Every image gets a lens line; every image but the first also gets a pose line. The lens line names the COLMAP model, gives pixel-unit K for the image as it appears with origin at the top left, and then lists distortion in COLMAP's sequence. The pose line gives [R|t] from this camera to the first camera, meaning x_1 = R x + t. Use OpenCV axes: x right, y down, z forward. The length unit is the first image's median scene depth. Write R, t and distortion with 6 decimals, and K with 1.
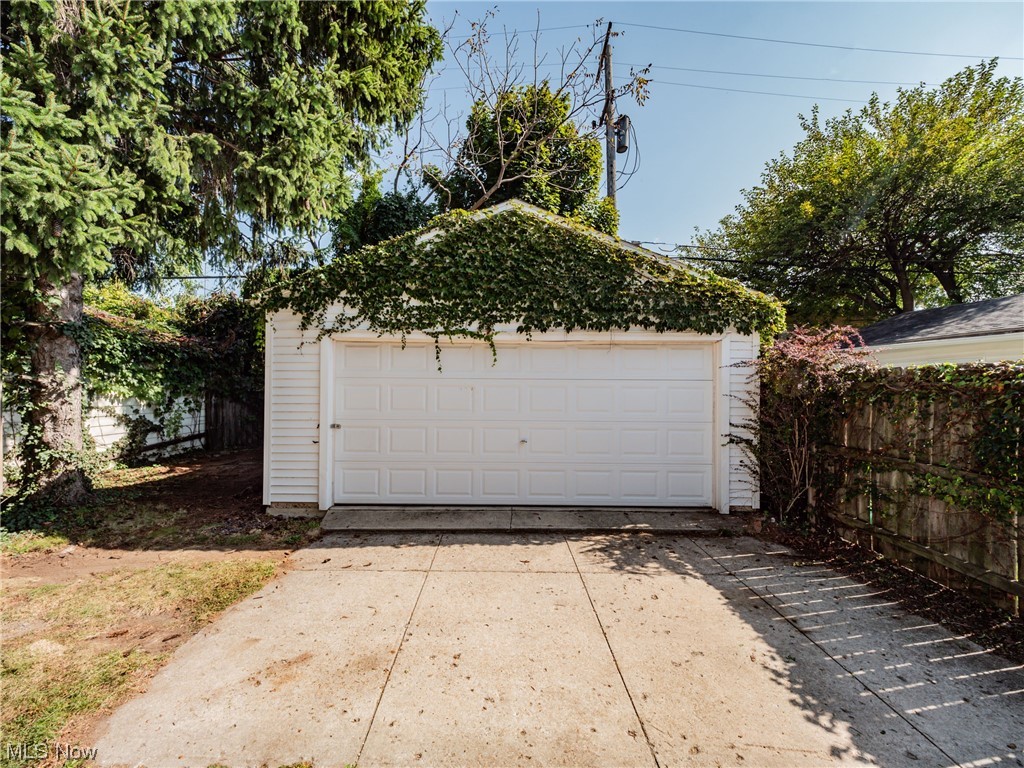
lens RADIAL K [[449.1, 0, 512.0], [0, 449.1, 384.0], [0, 0, 1]] dist [-0.003168, -0.000475]
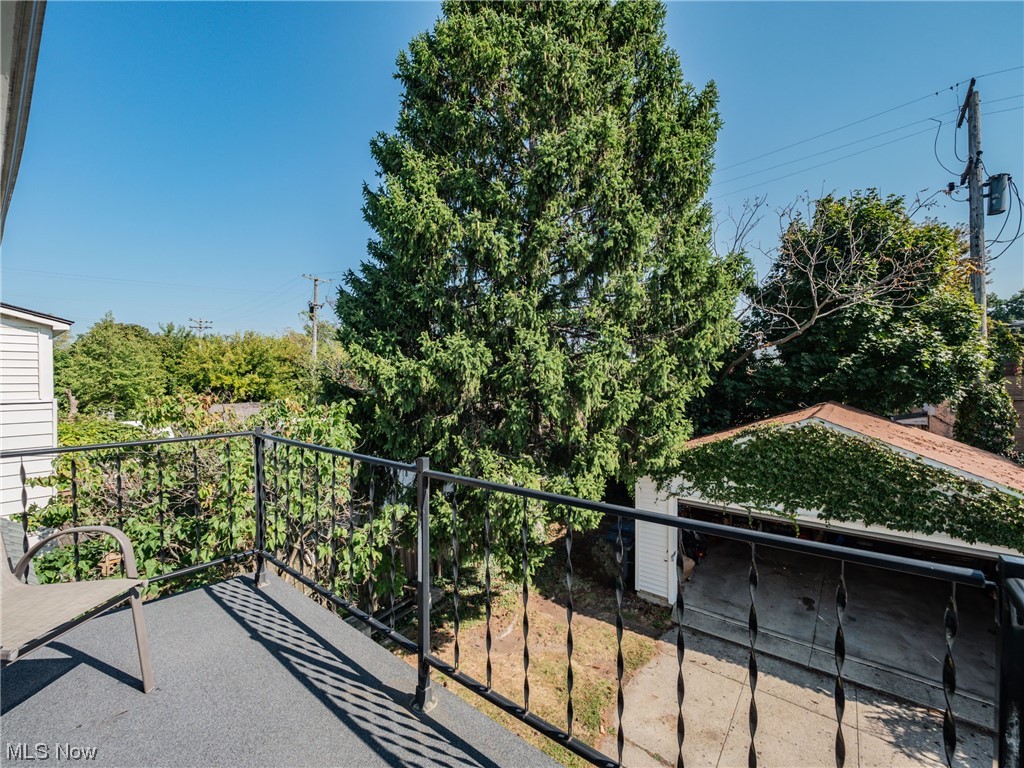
lens RADIAL K [[444.4, 0, 494.3], [0, 444.4, 380.0], [0, 0, 1]] dist [-0.003681, -0.000571]
pose [[0.770698, 0.001961, -0.637198, 0.110558], [0.012815, 0.999745, 0.018576, -0.563311], [0.637072, -0.022482, 0.770476, -0.627086]]
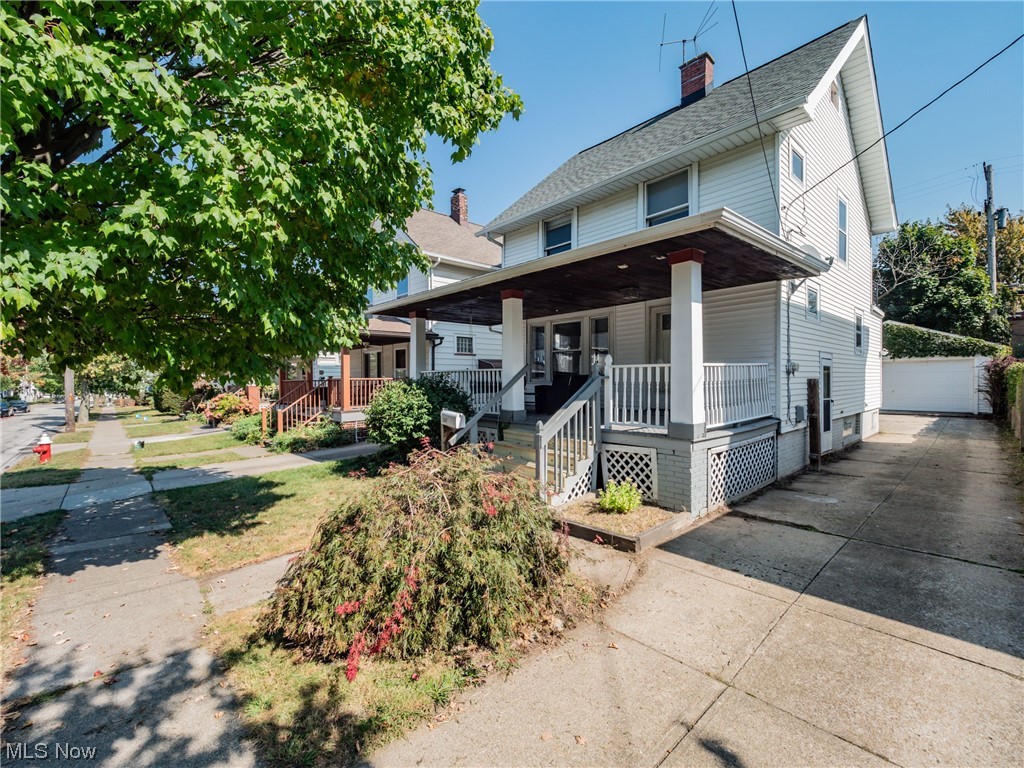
lens RADIAL K [[453.2, 0, 505.2], [0, 453.2, 384.6], [0, 0, 1]] dist [-0.002126, -0.000365]
pose [[0.667749, -0.004908, -0.744371, 0.625733], [0.020085, 0.999733, 0.011426, -0.017732], [0.744116, -0.022580, 0.667669, -3.518840]]
